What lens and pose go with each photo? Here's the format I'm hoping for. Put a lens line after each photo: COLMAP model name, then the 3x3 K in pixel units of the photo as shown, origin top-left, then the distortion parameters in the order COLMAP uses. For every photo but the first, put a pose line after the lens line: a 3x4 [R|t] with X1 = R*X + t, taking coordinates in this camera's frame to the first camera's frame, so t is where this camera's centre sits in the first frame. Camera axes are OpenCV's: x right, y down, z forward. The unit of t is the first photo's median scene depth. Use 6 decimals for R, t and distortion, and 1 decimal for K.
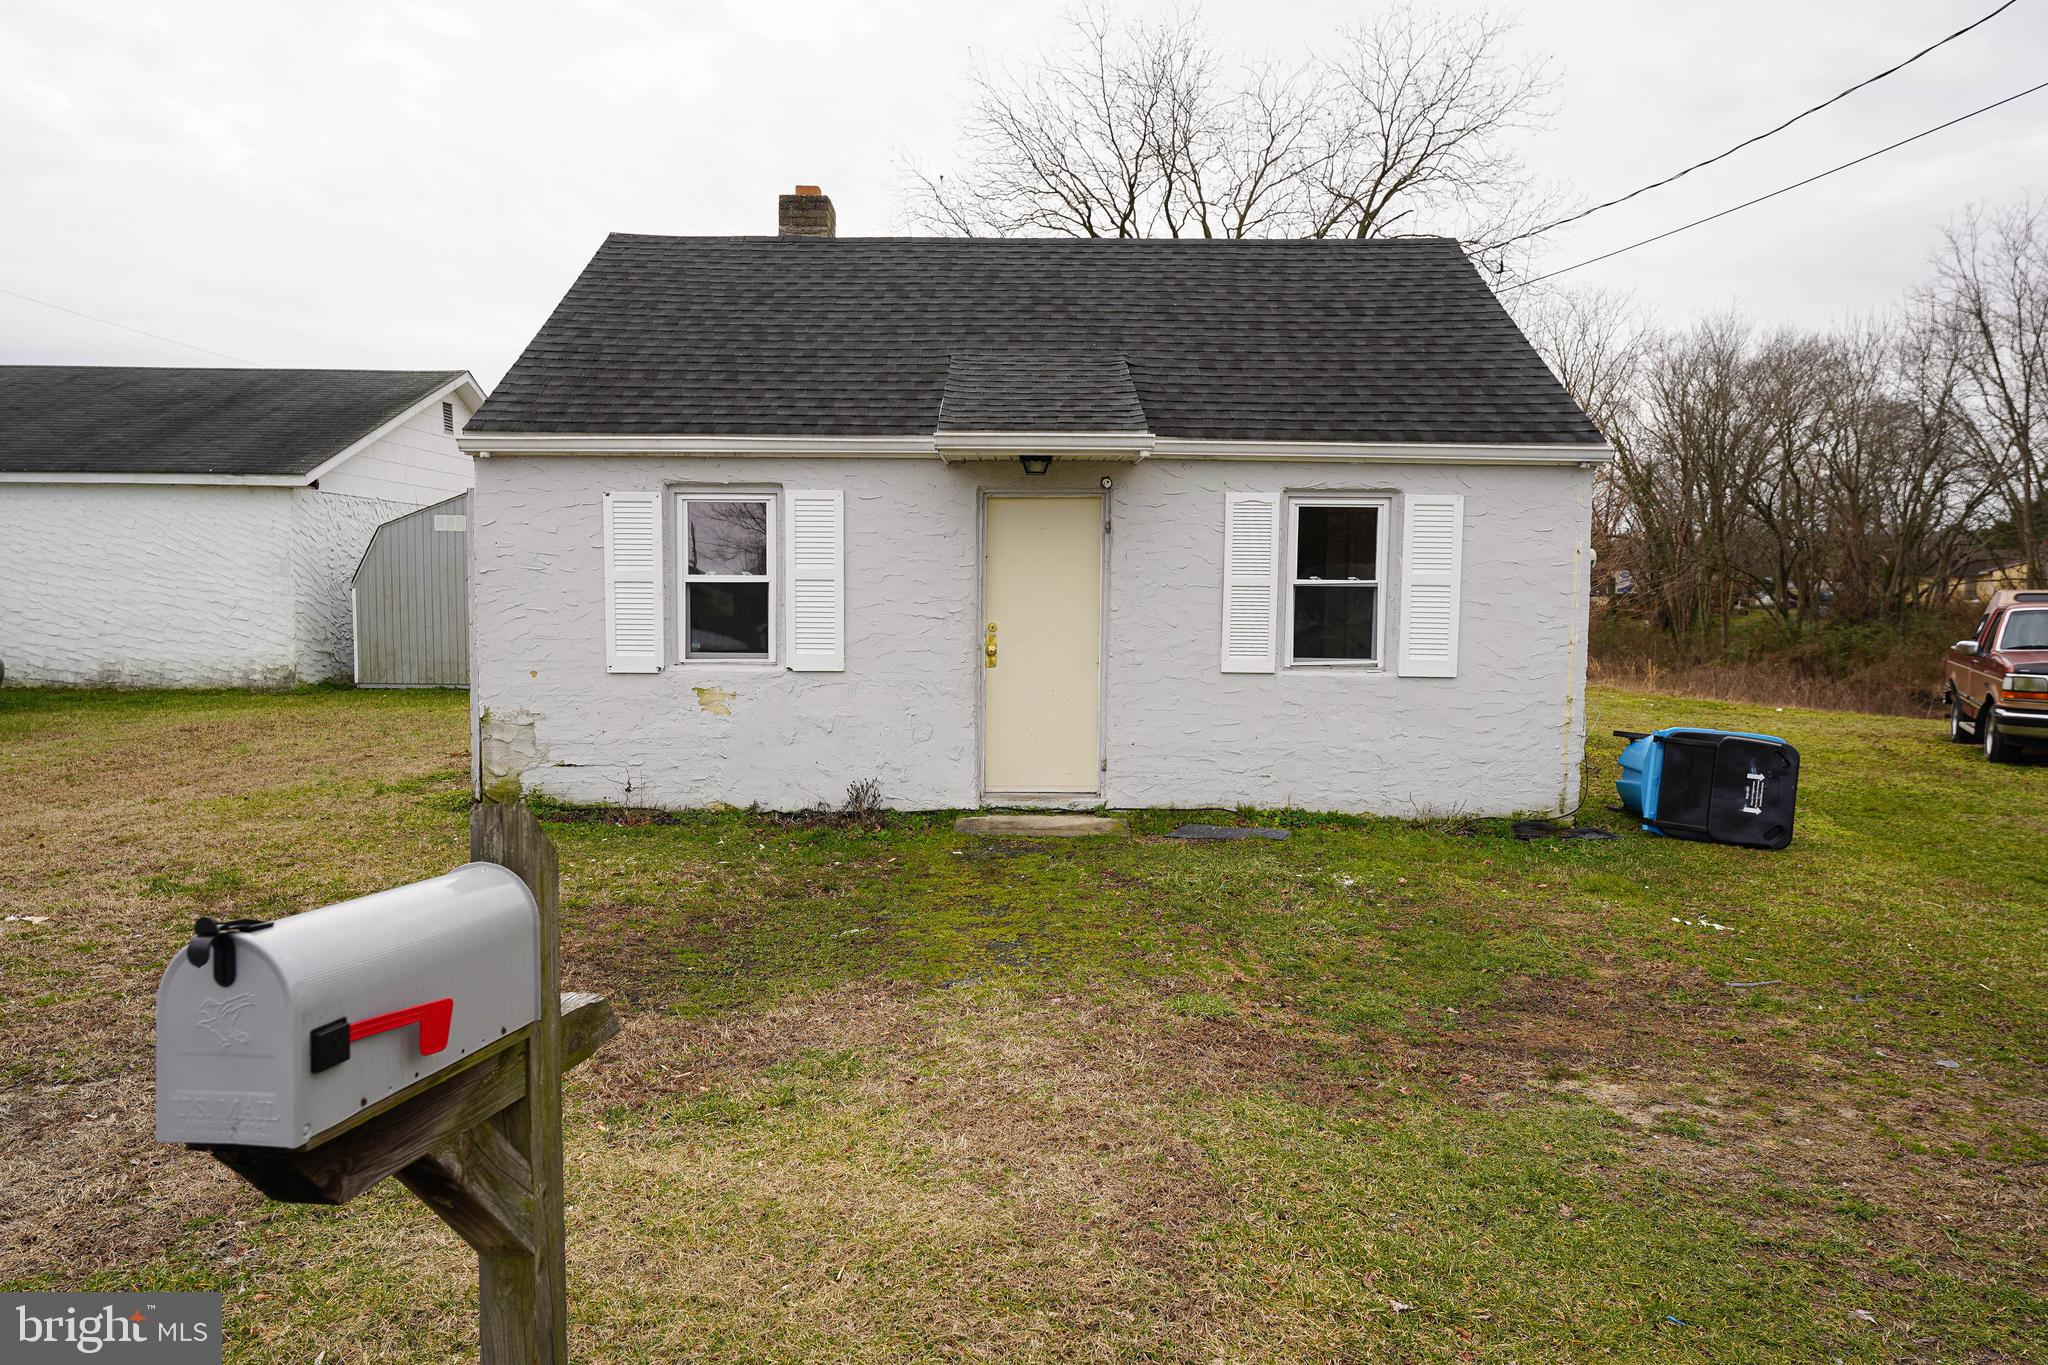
lens RADIAL K [[1262.3, 0, 1022.1], [0, 1262.3, 681.4], [0, 0, 1]] dist [0.013336, -0.002546]
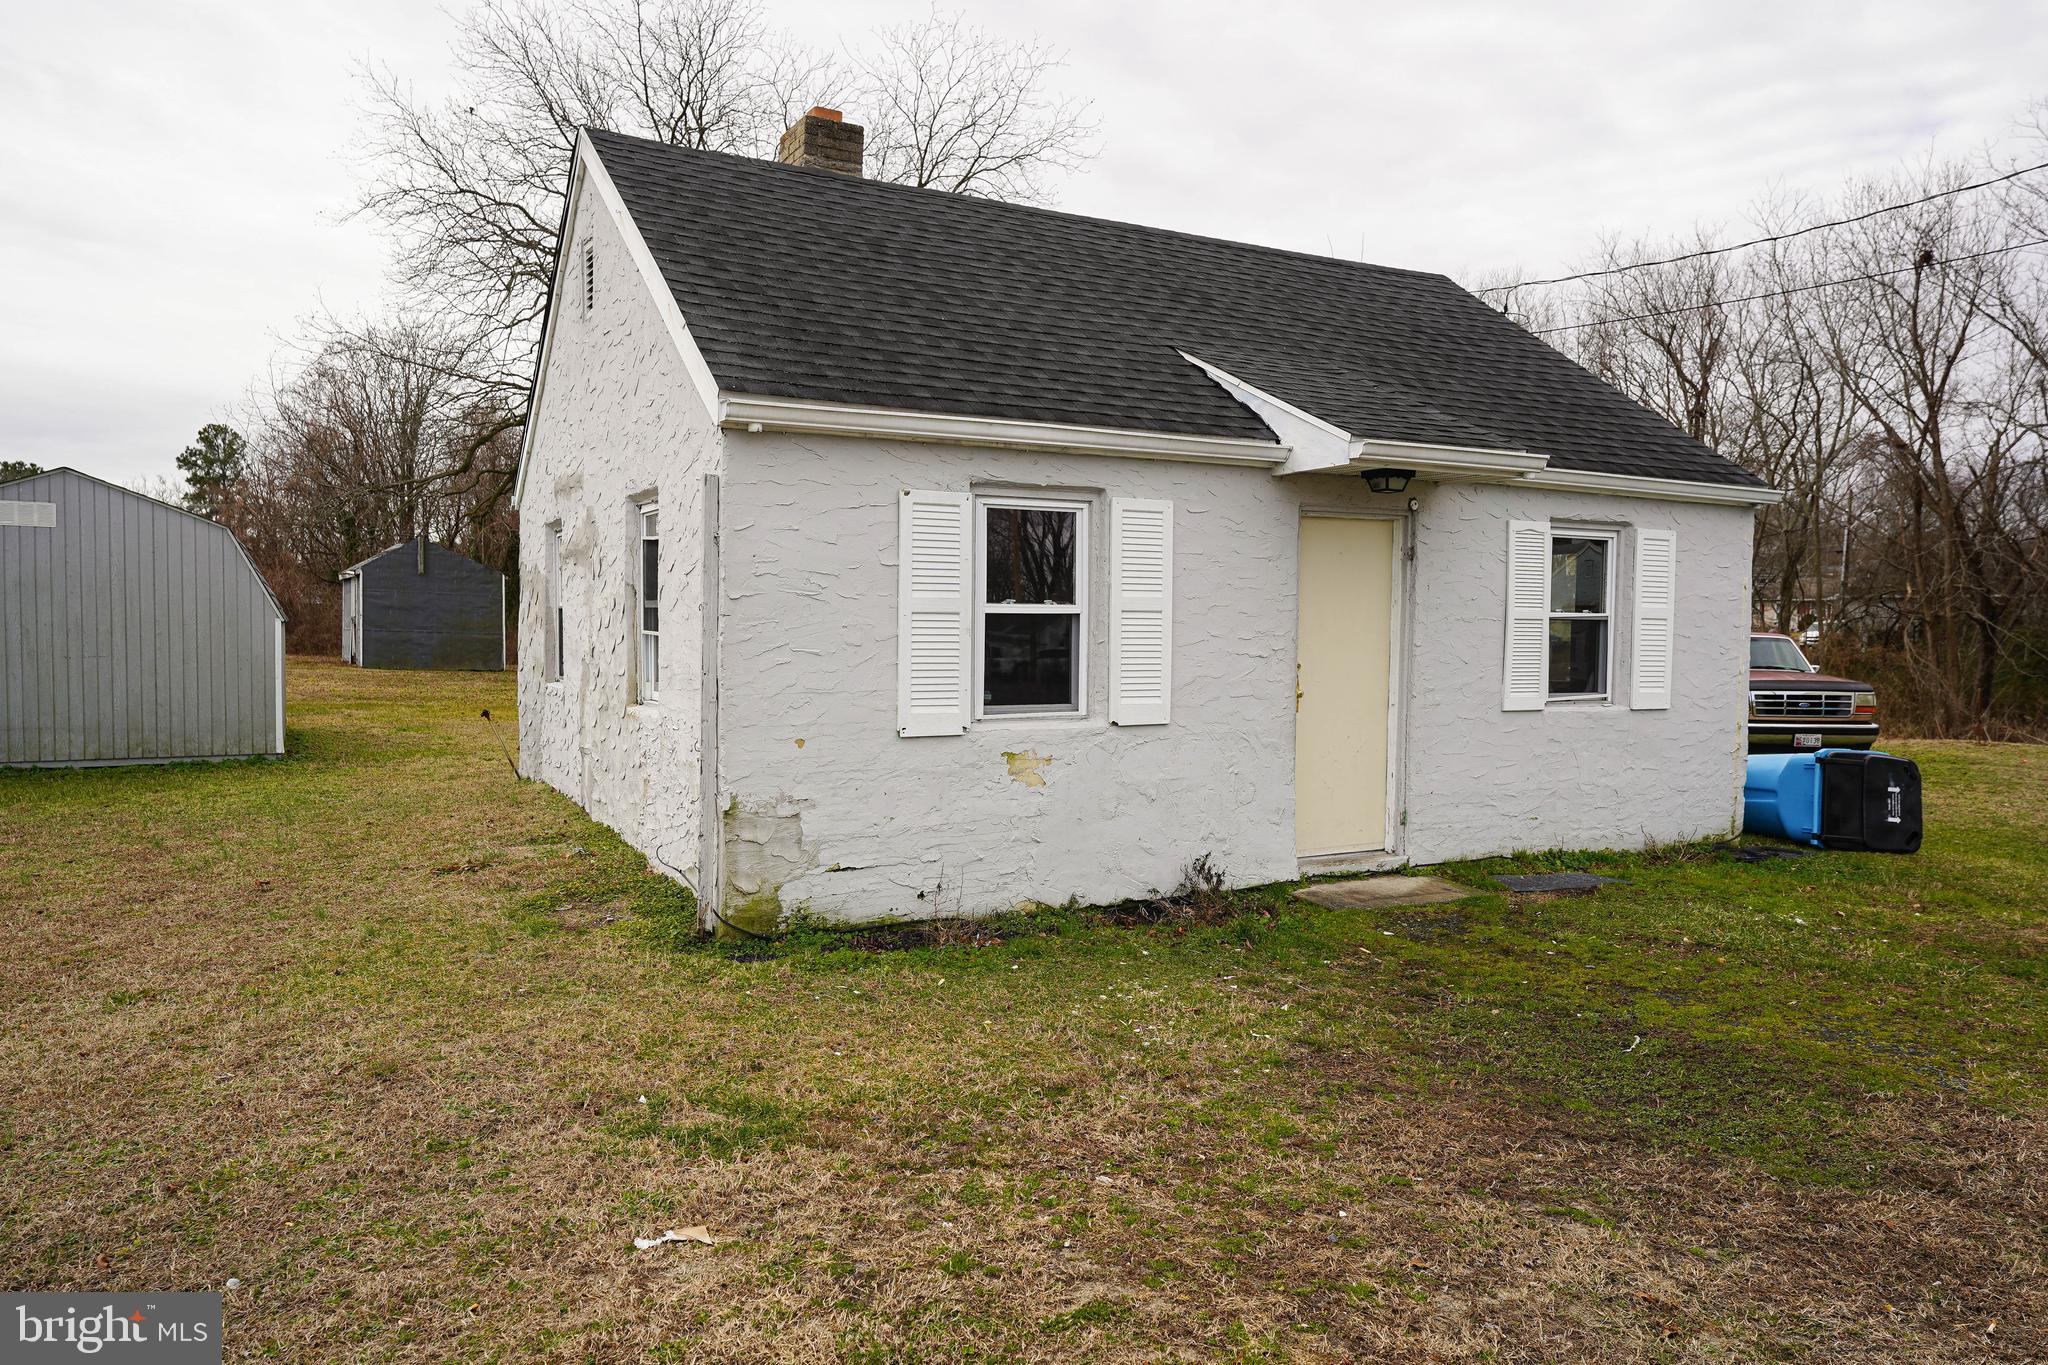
lens RADIAL K [[1316.0, 0, 1023.4], [0, 1316.0, 682.6], [0, 0, 1]] dist [0.017412, -0.002929]
pose [[0.887821, -0.021011, 0.459708, -0.609084], [0.027553, 0.999592, -0.007525, -0.030520], [-0.459363, 0.019347, 0.888038, 0.291737]]
